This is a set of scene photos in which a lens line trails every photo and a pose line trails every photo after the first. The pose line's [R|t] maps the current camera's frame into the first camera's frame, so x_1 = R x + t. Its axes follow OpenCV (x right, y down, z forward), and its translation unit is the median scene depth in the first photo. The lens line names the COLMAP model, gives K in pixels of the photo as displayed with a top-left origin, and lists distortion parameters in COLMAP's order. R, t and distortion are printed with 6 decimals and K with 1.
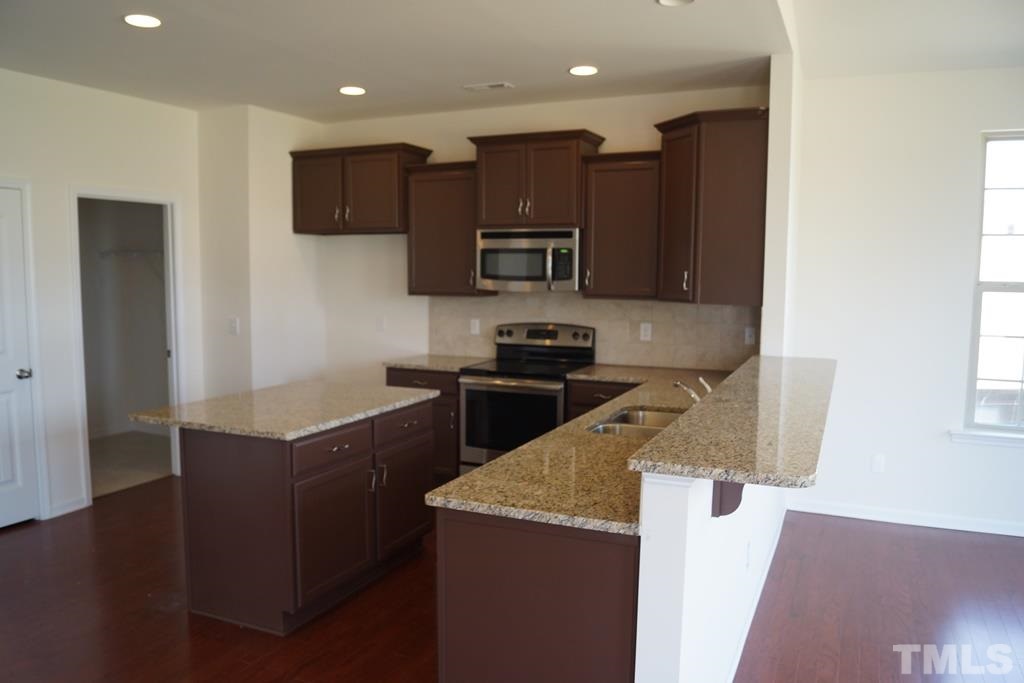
lens RADIAL K [[809.3, 0, 489.5], [0, 809.3, 337.6], [0, 0, 1]] dist [-0.088330, 0.025862]
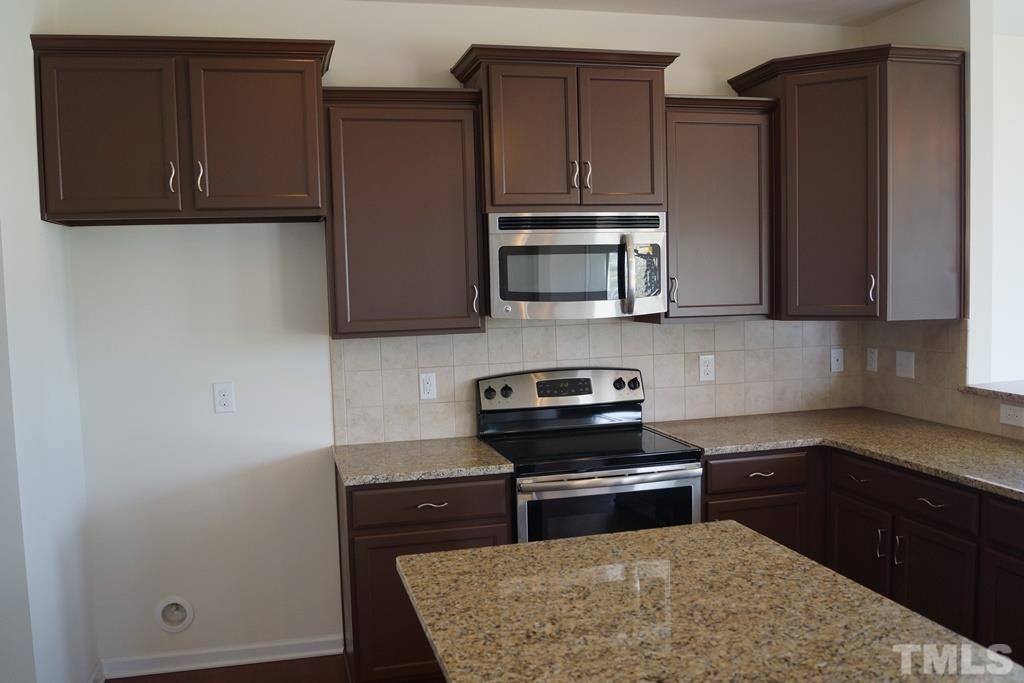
lens RADIAL K [[884.2, 0, 510.4], [0, 884.2, 346.9], [0, 0, 1]] dist [-0.068226, 0.008427]
pose [[0.763715, -0.074593, 0.641230, -0.407553], [0.086510, 0.996168, 0.012847, -0.048349], [-0.639731, 0.045661, 0.767241, 0.533942]]
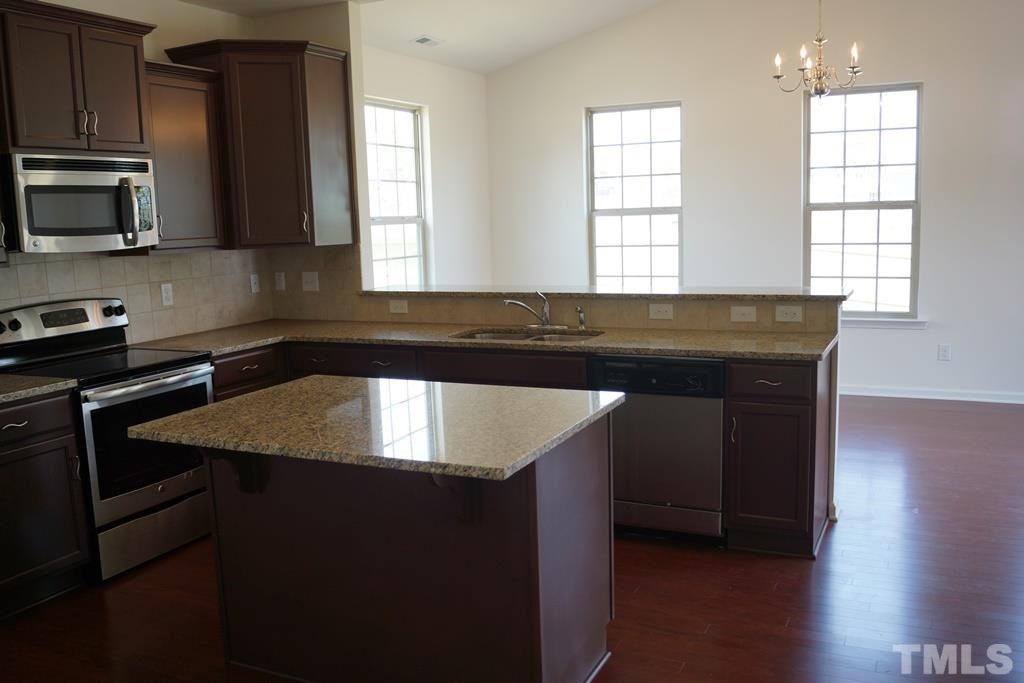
lens RADIAL K [[884.2, 0, 499.9], [0, 884.2, 353.6], [0, 0, 1]] dist [-0.068226, 0.008427]
pose [[0.012577, -0.159206, 0.987165, -0.670579], [0.122565, 0.980044, 0.156496, -0.045011], [-0.992381, 0.119024, 0.031839, 0.649338]]
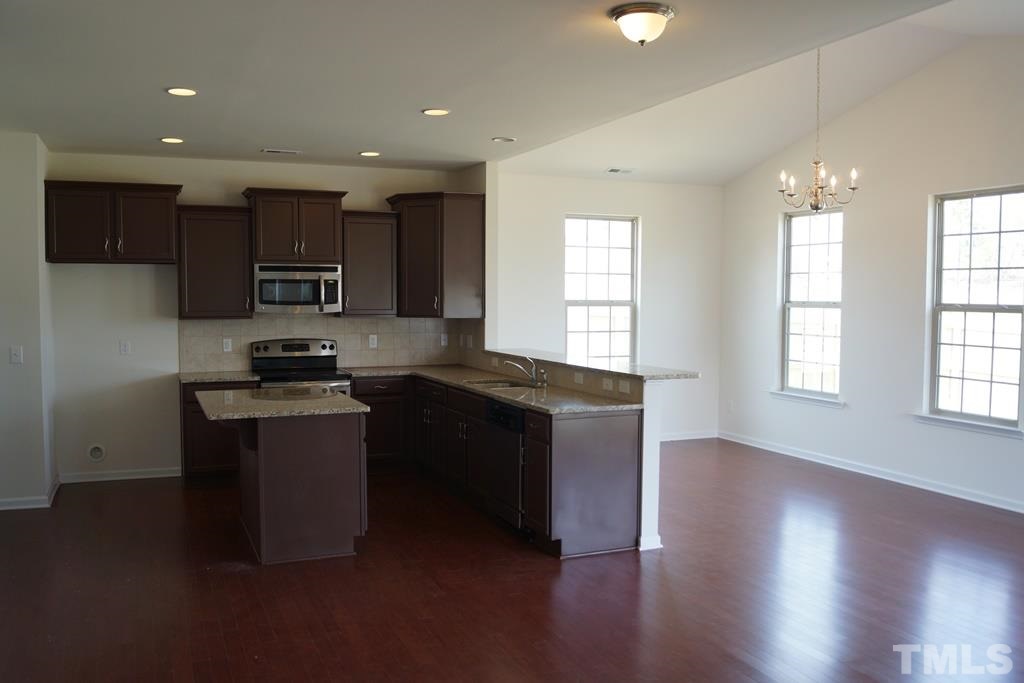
lens RADIAL K [[884.2, 0, 507.6], [0, 884.2, 351.5], [0, 0, 1]] dist [-0.068226, 0.008427]
pose [[0.670034, -0.049374, 0.740687, -0.756222], [0.065407, 0.997832, 0.007347, 0.014027], [-0.739444, 0.043523, 0.671810, -0.166671]]
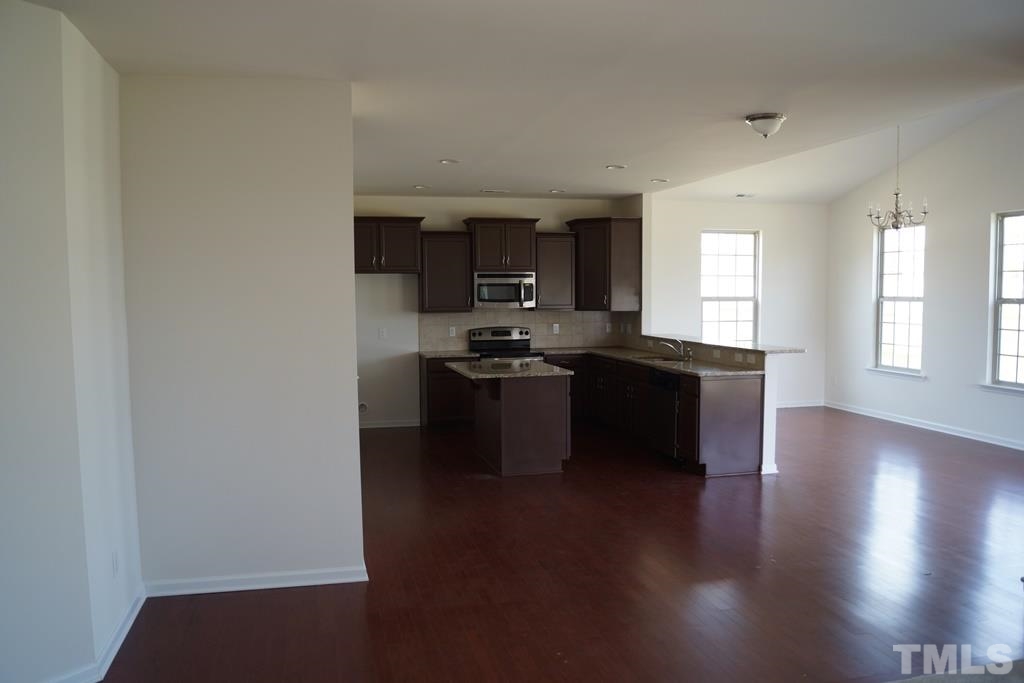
lens RADIAL K [[809.3, 0, 496.7], [0, 809.3, 355.0], [0, 0, 1]] dist [-0.088330, 0.025862]
pose [[0.782681, -0.059172, 0.619604, -1.045275], [0.066240, 0.997736, 0.011609, 0.022109], [-0.618888, 0.031956, 0.784829, -0.348515]]
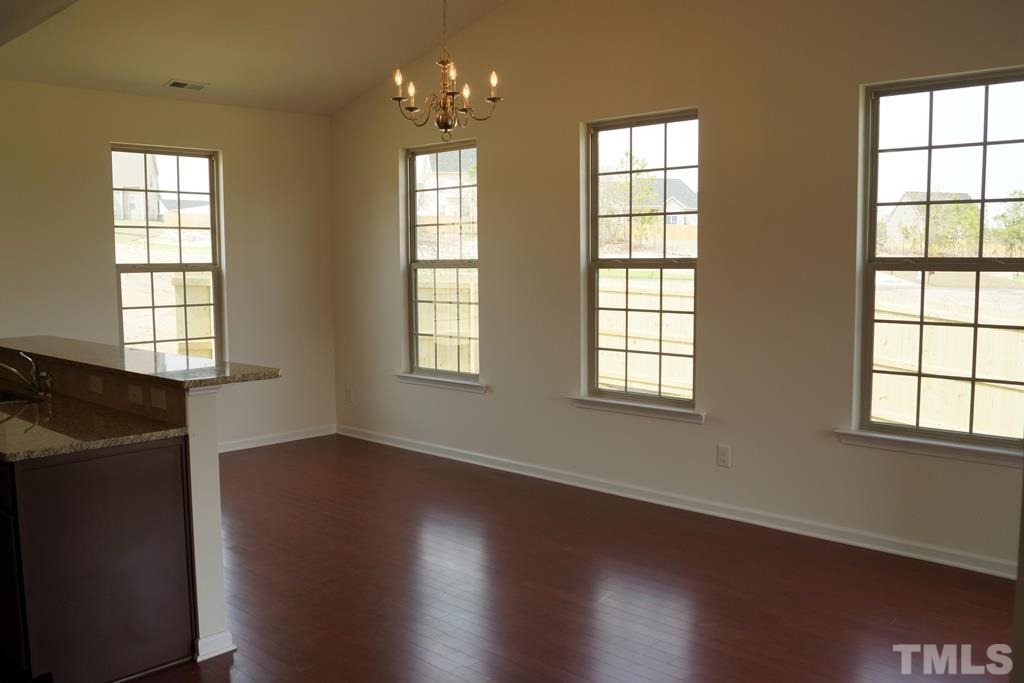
lens RADIAL K [[884.2, 0, 508.7], [0, 884.2, 357.7], [0, 0, 1]] dist [-0.068226, 0.008427]
pose [[0.318124, -0.109278, 0.941730, -0.414082], [0.093388, 0.992116, 0.083577, 0.013560], [-0.943438, 0.061359, 0.325821, -0.017513]]
